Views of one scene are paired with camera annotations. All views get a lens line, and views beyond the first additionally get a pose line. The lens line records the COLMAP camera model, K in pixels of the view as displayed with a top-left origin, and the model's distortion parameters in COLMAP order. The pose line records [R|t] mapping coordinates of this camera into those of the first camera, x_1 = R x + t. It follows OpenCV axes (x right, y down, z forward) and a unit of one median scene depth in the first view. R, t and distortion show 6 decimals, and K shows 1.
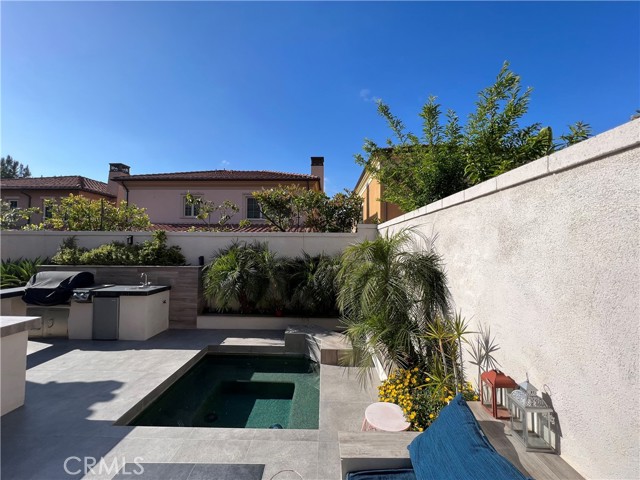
lens RADIAL K [[255.8, 0, 319.1], [0, 255.8, 237.0], [0, 0, 1]] dist [-0.002216, 0.000589]
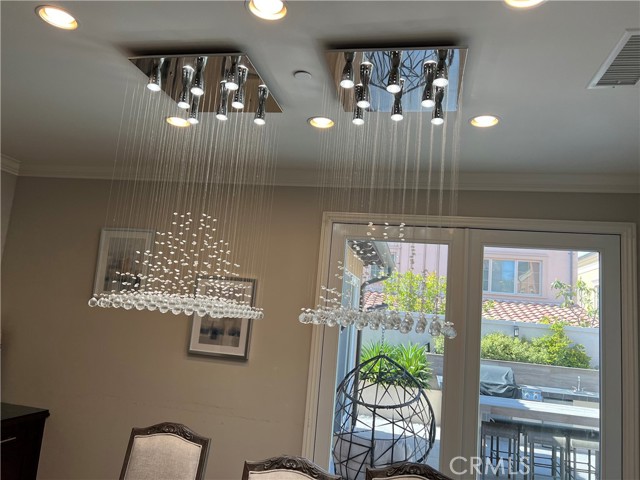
lens RADIAL K [[486.8, 0, 316.8], [0, 486.8, 242.6], [0, 0, 1]] dist [0.031099, -0.000856]
pose [[0.980912, 0.046592, -0.188788, -1.162067], [-0.070397, 0.990102, -0.121420, -0.040236], [0.181262, 0.132392, 0.974483, -0.801388]]
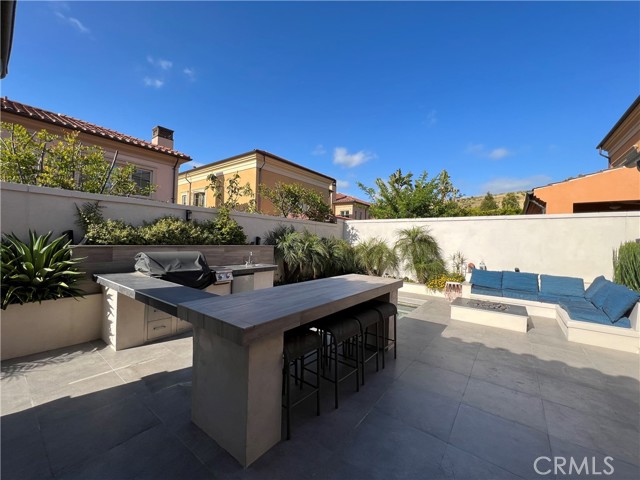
lens RADIAL K [[255.8, 0, 319.1], [0, 255.8, 238.6], [0, 0, 1]] dist [-0.002216, 0.000589]
pose [[0.586025, 0.016830, 0.810118, -1.235117], [-0.053903, 0.998379, 0.018252, 0.051725], [-0.808498, -0.054364, 0.585982, 0.167085]]
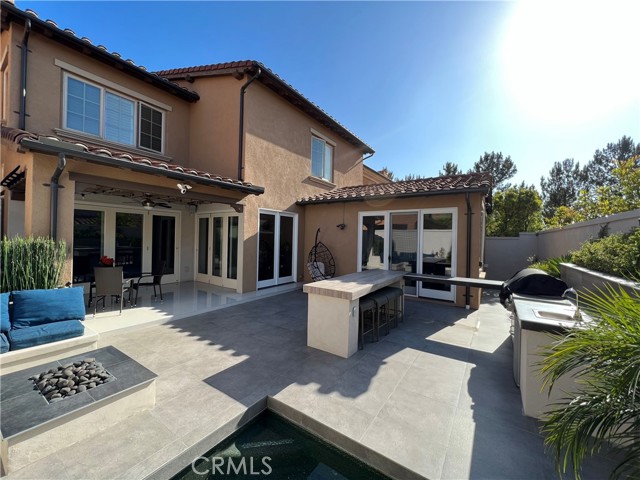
lens RADIAL K [[255.8, 0, 319.0], [0, 255.8, 238.0], [0, 0, 1]] dist [-0.002216, 0.000589]
pose [[-0.545878, -0.017072, -0.837691, -0.011279], [0.004659, 0.999715, -0.023410, 0.048047], [0.837852, -0.016682, -0.545643, 0.791293]]
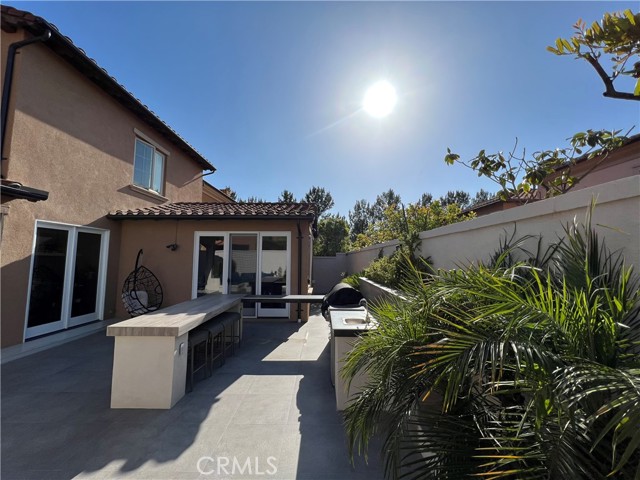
lens RADIAL K [[255.8, 0, 319.4], [0, 255.8, 237.8], [0, 0, 1]] dist [-0.002216, 0.000589]
pose [[0.017238, -0.090455, -0.995751, -0.025154], [0.030460, 0.995485, -0.089903, 0.038343], [0.999387, -0.028780, 0.019915, 0.805244]]
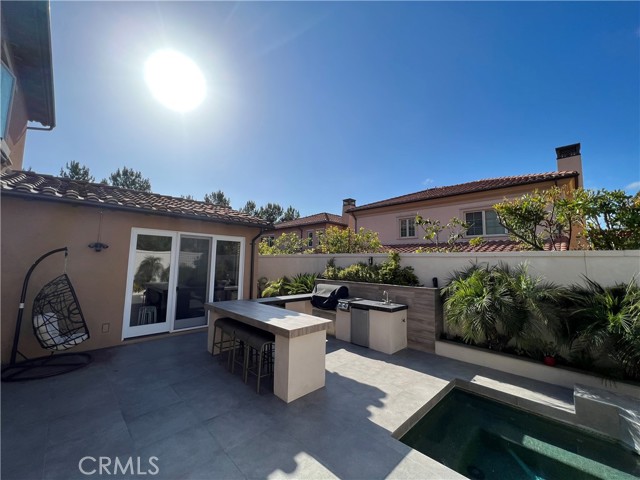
lens RADIAL K [[255.8, 0, 318.9], [0, 255.8, 237.9], [0, 0, 1]] dist [-0.002216, 0.000589]
pose [[0.723483, -0.058647, -0.687846, -0.107369], [0.009511, 0.997137, -0.075015, -0.007258], [0.690276, 0.047730, 0.721970, -0.010817]]
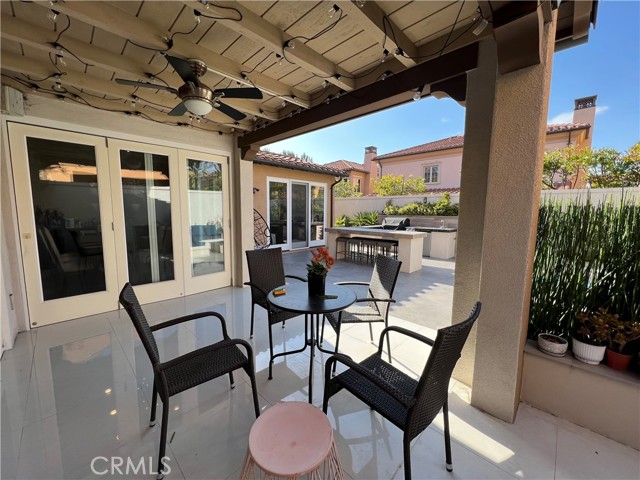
lens RADIAL K [[255.8, 0, 319.4], [0, 255.8, 238.2], [0, 0, 1]] dist [-0.002216, 0.000589]
pose [[0.731739, 0.073149, -0.677648, -0.138326], [0.019096, 0.991634, 0.127663, 0.032449], [0.681317, -0.106357, 0.724221, -0.648234]]
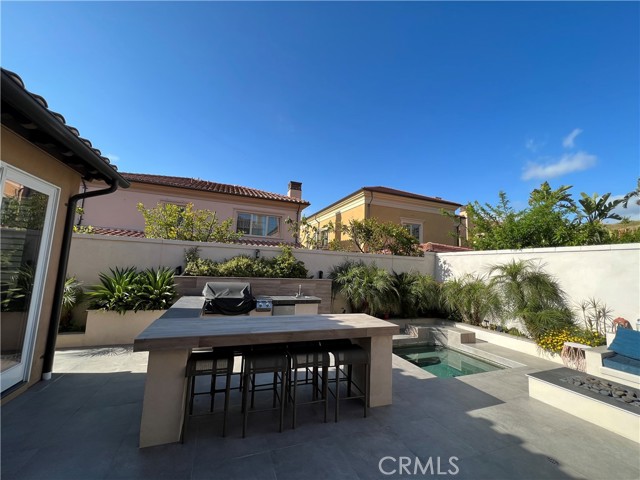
lens RADIAL K [[255.8, 0, 318.7], [0, 255.8, 237.8], [0, 0, 1]] dist [-0.002216, 0.000589]
pose [[0.923588, 0.076987, 0.375578, -0.963089], [-0.050558, 0.995533, -0.079738, 0.018641], [-0.380039, 0.054657, 0.923354, -0.091010]]
